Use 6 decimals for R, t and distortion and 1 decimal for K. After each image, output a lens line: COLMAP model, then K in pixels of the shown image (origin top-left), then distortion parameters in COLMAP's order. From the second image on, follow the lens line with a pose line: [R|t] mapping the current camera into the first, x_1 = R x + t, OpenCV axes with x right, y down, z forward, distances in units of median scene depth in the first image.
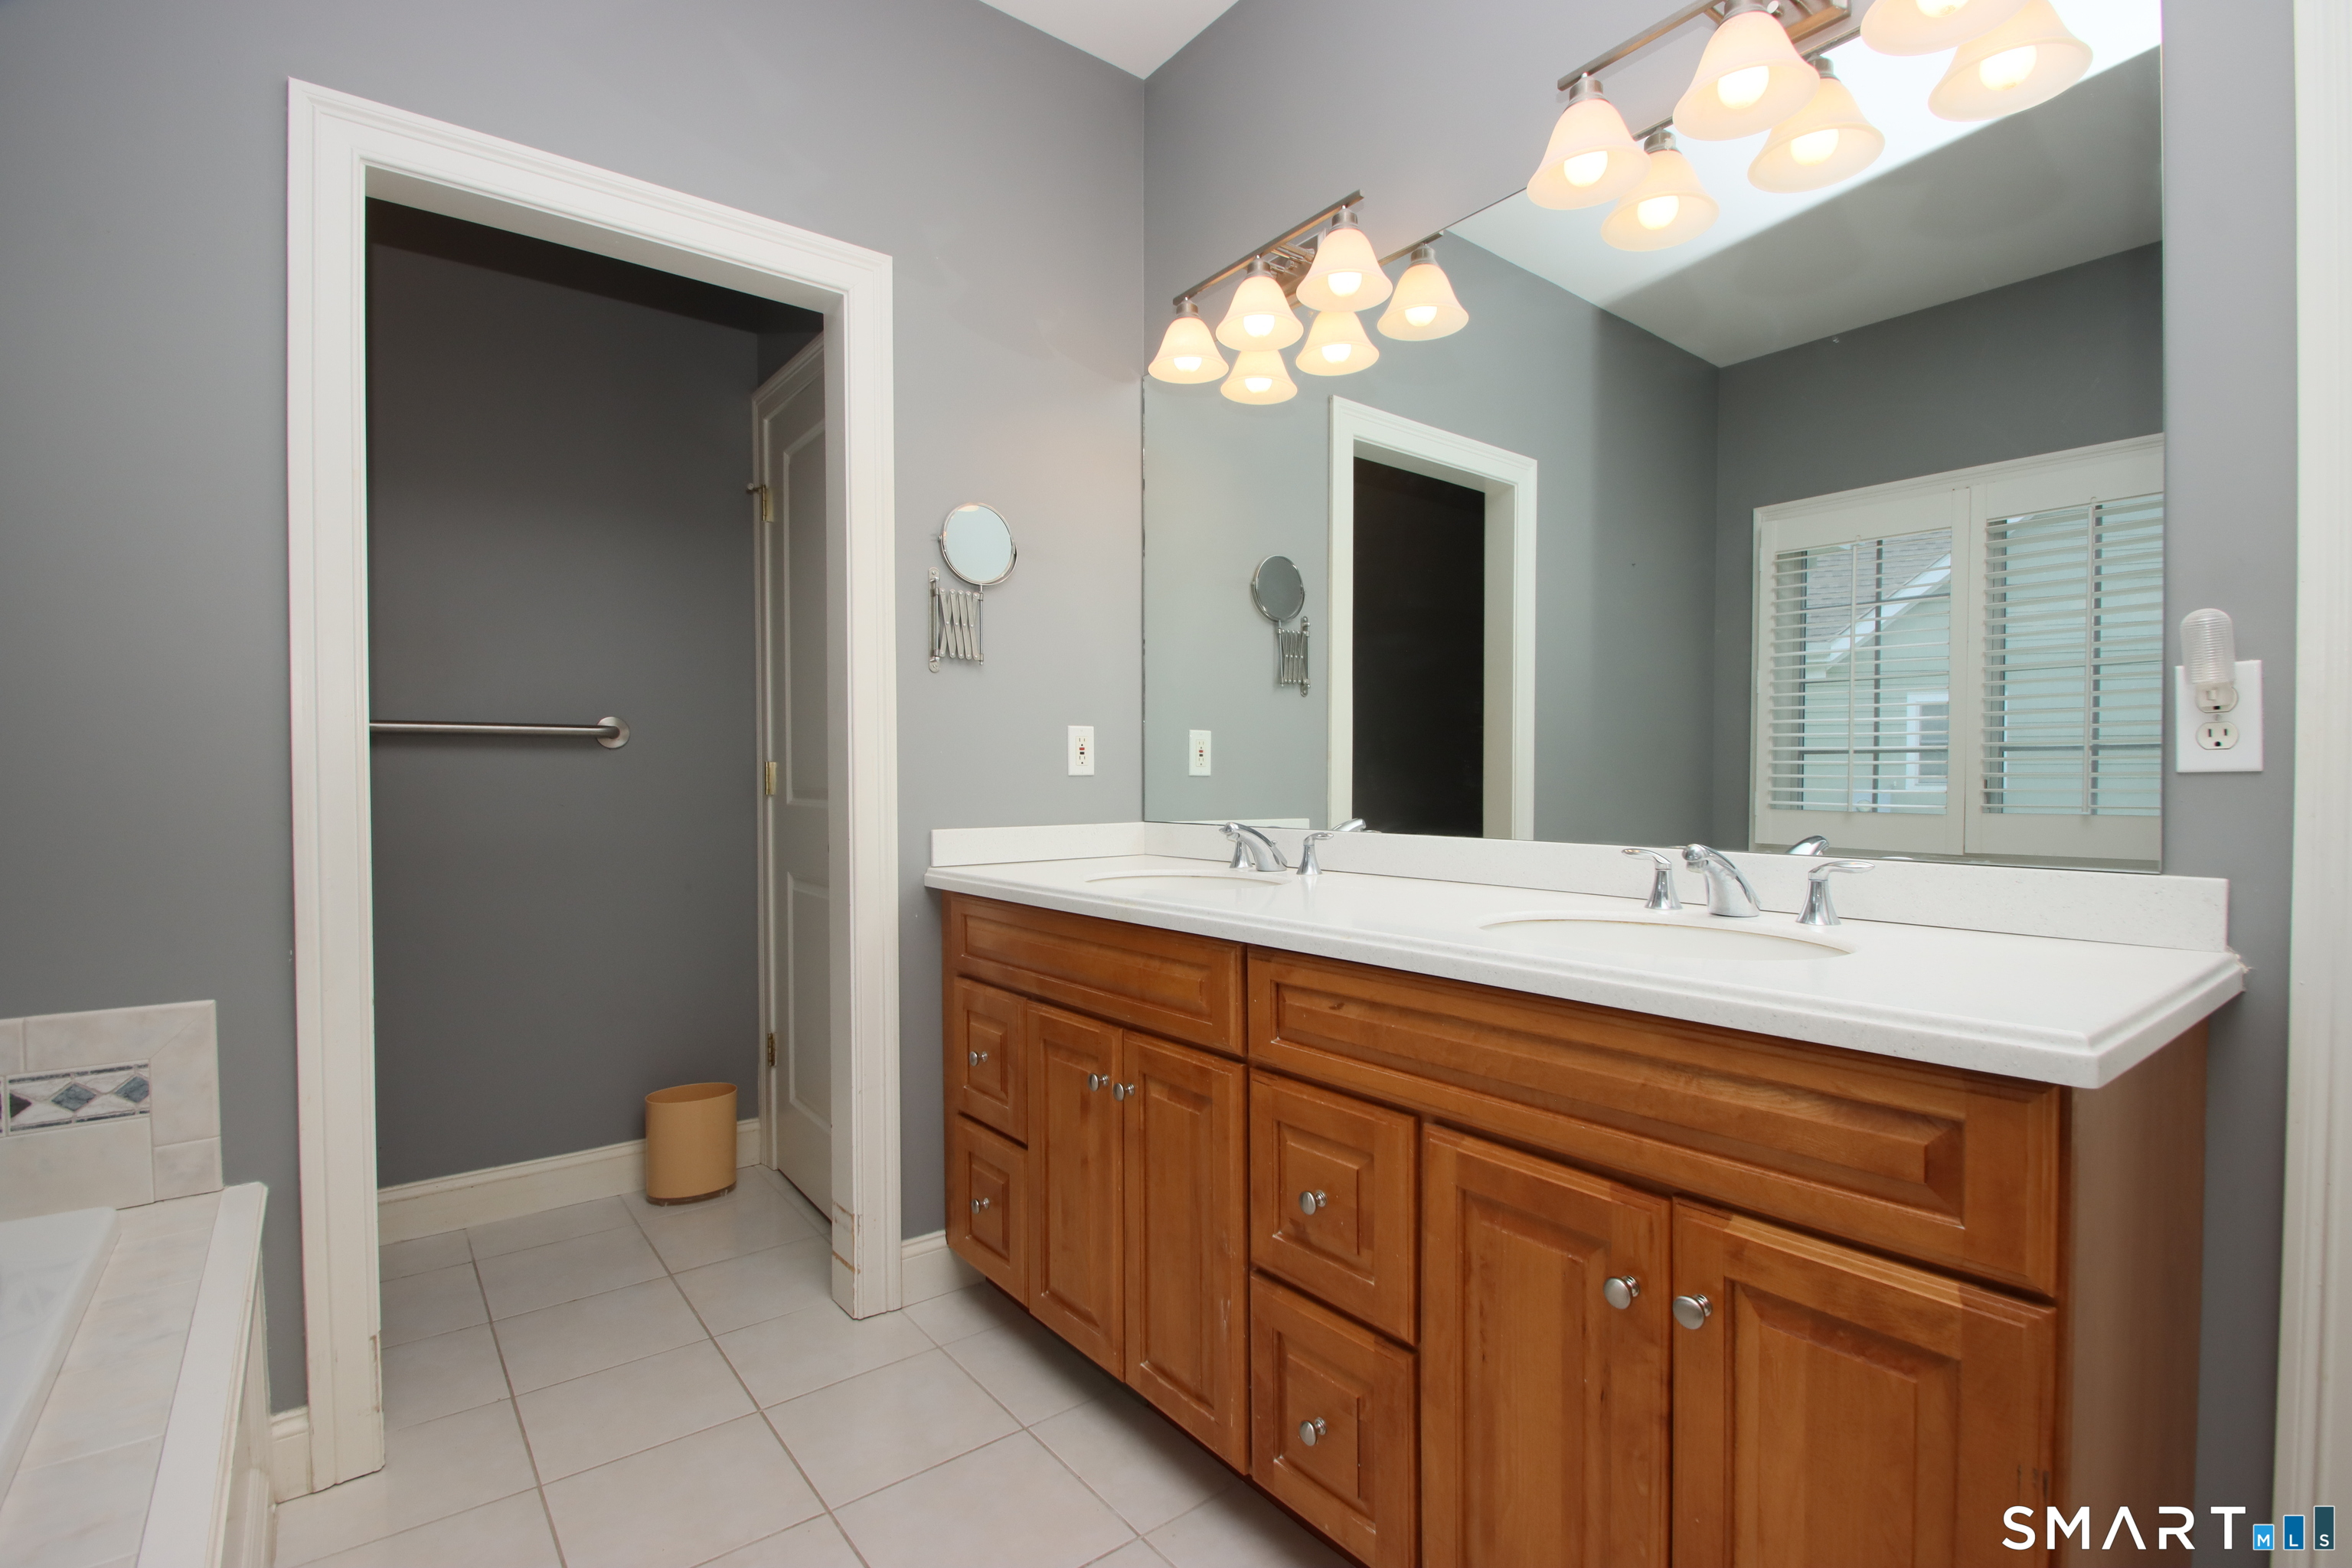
lens RADIAL K [[1094.5, 0, 1186.4], [0, 1094.5, 790.3], [0, 0, 1]] dist [0.018977, -0.020567]
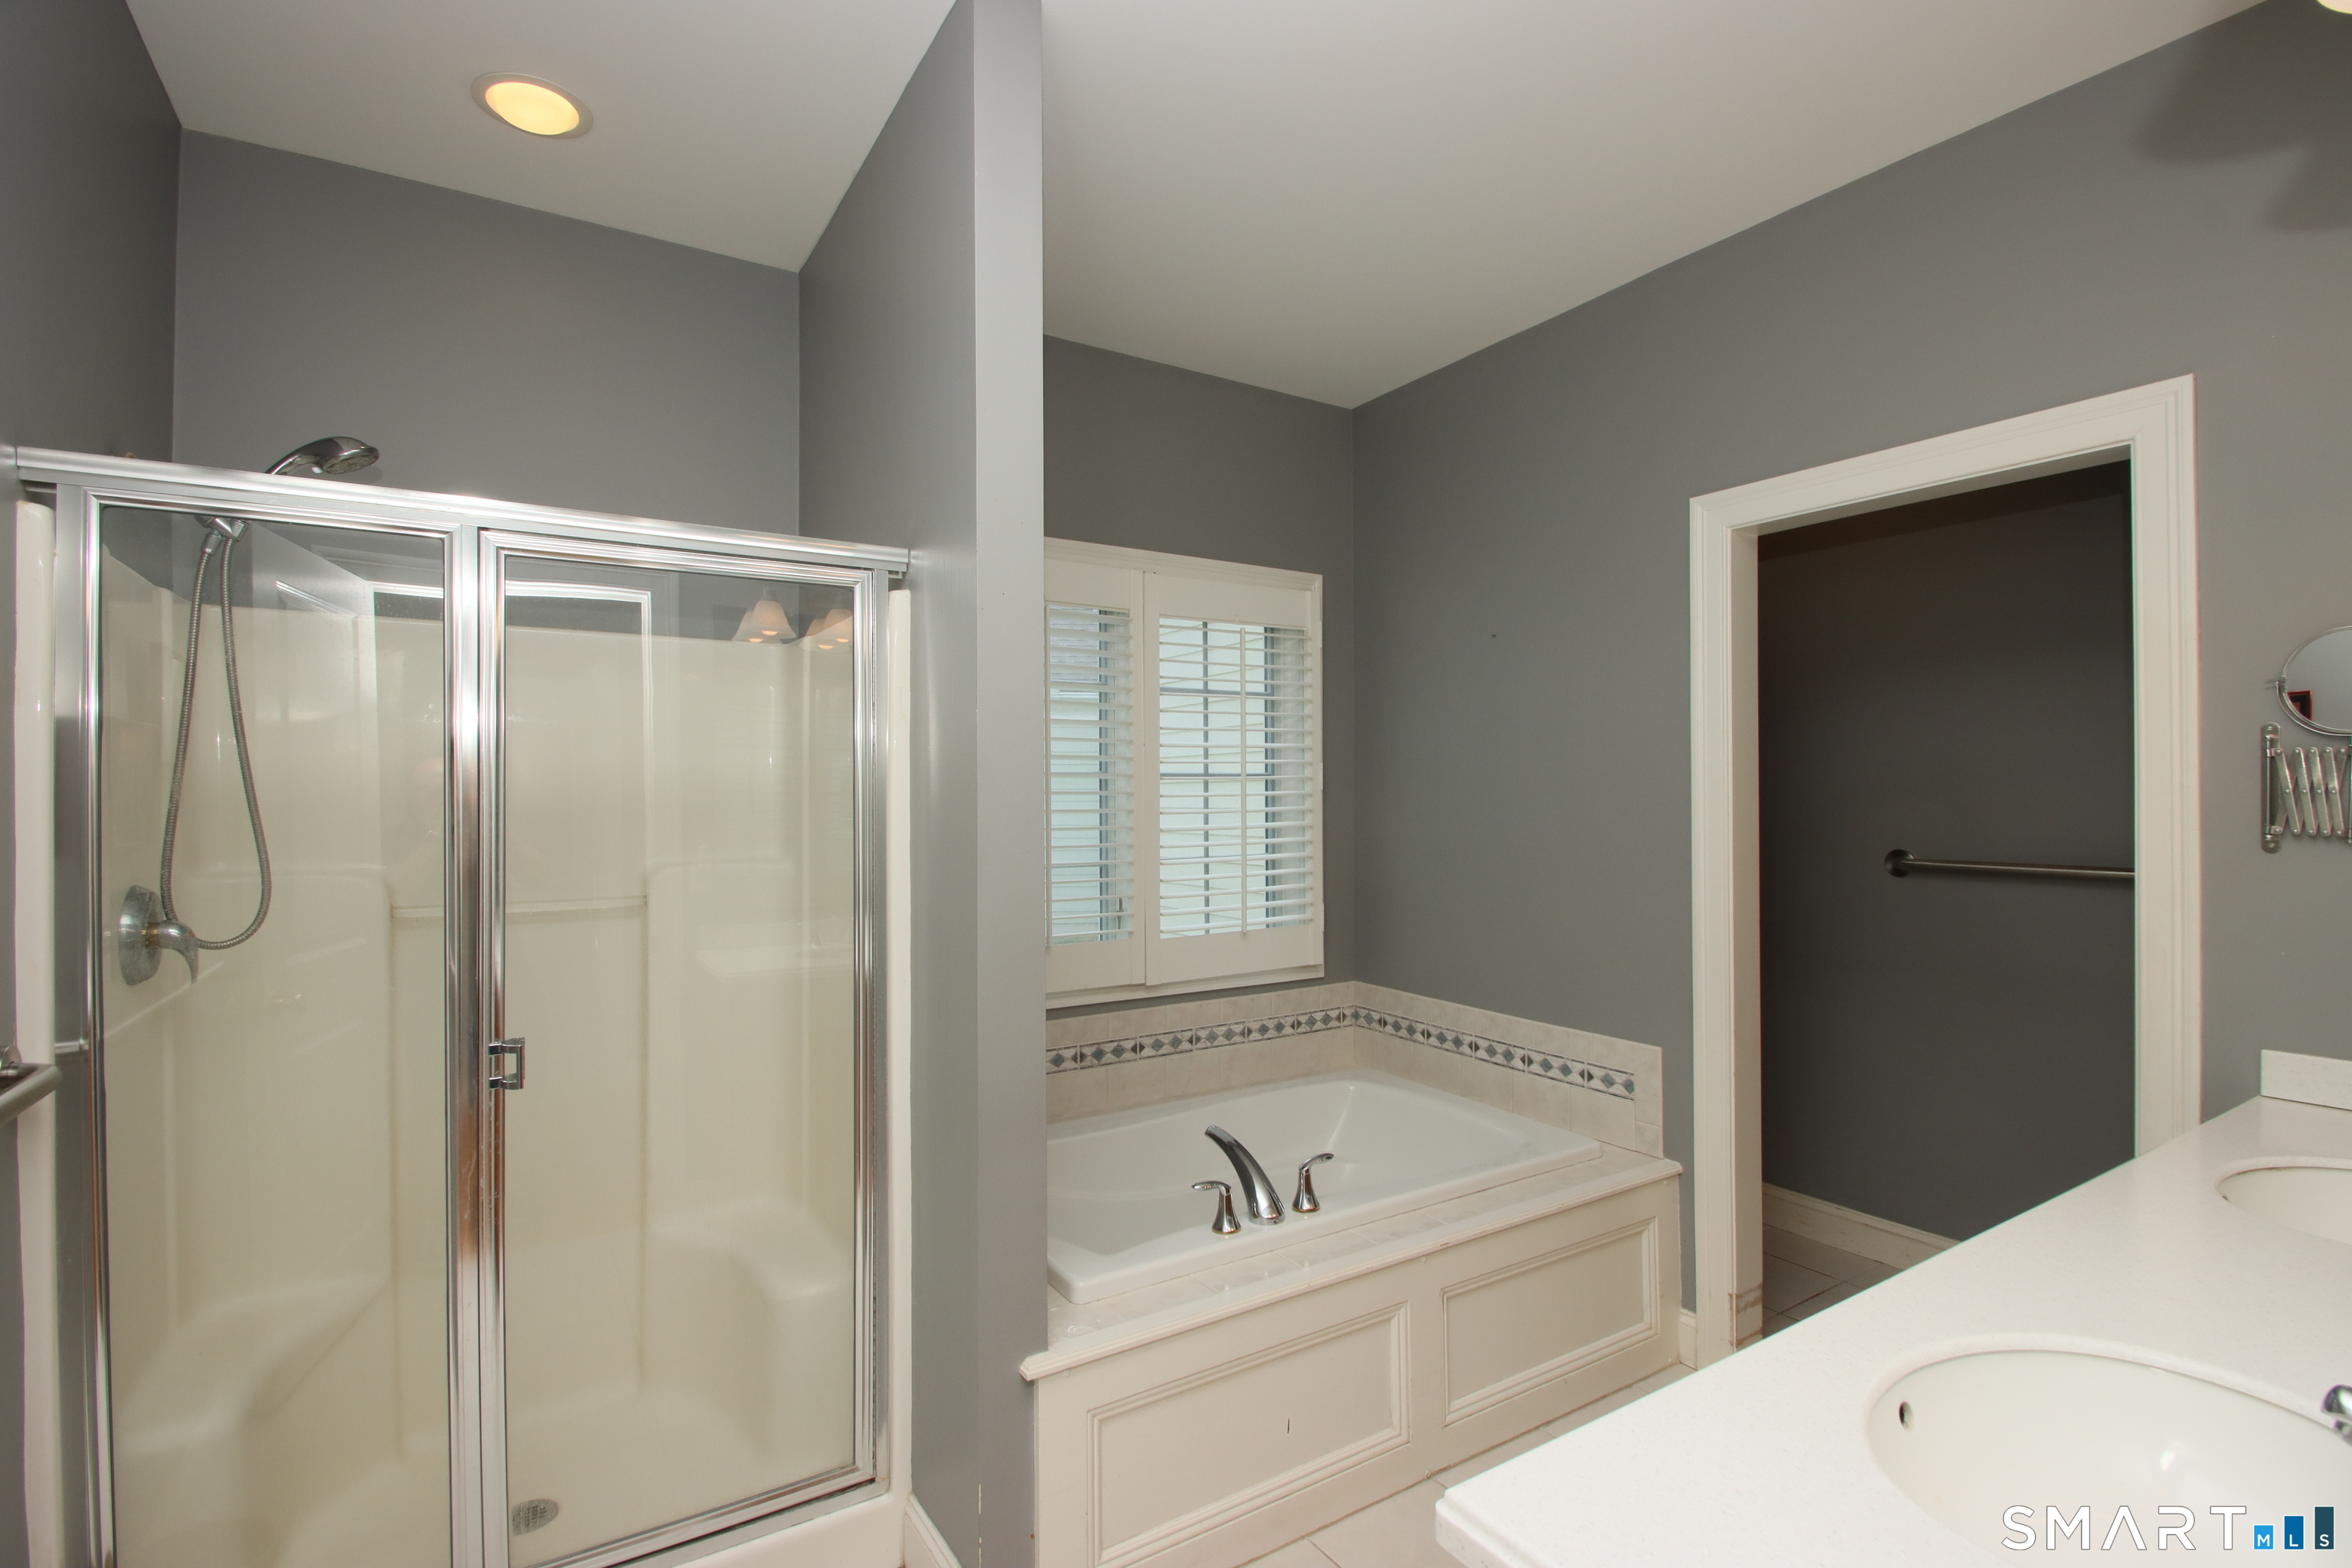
lens RADIAL K [[1094.5, 0, 1186.4], [0, 1094.5, 790.3], [0, 0, 1]] dist [0.018977, -0.020567]
pose [[-0.099487, -0.001584, -0.995038, 0.671099], [-0.009677, 0.999953, -0.000625, -0.151962], [0.994992, 0.009567, -0.099498, 0.303028]]
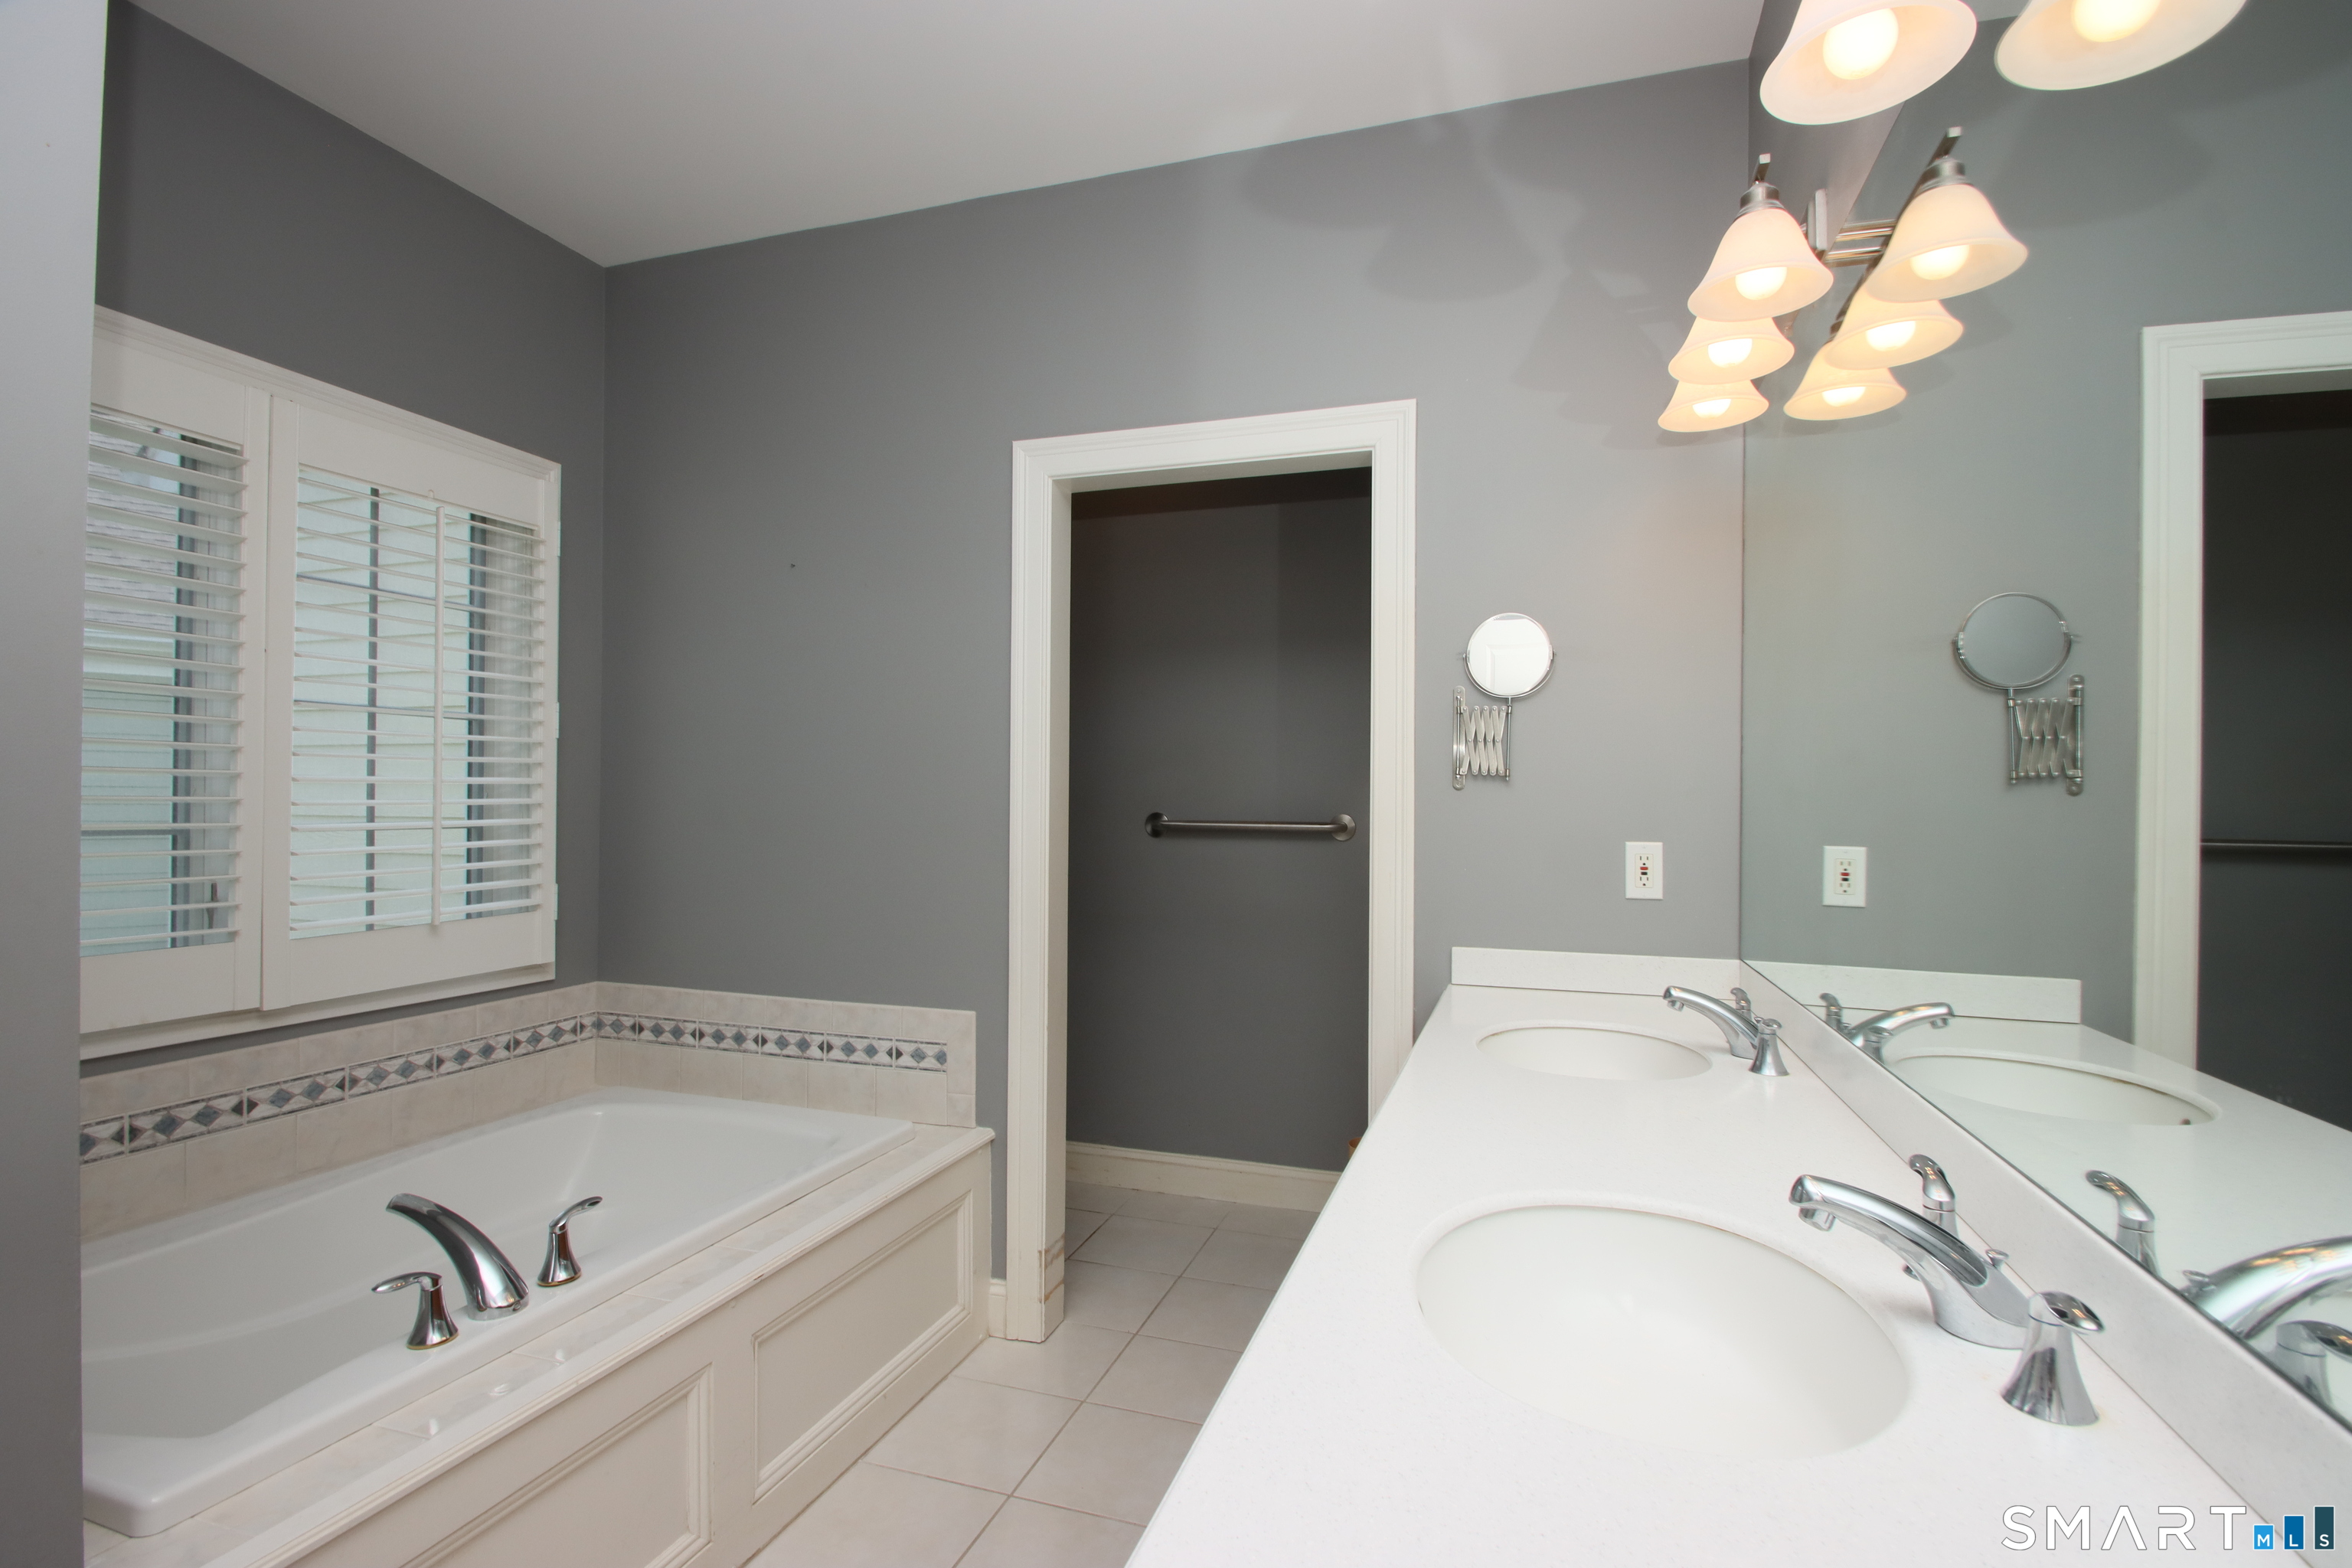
lens RADIAL K [[1100.4, 0, 1207.2], [0, 1100.4, 793.4], [0, 0, 1]] dist [0.017587, -0.031483]
pose [[0.561749, 0.002077, -0.827305, 0.497698], [-0.021344, 0.999700, -0.011982, -0.091144], [0.827032, 0.024389, 0.561625, 0.250629]]
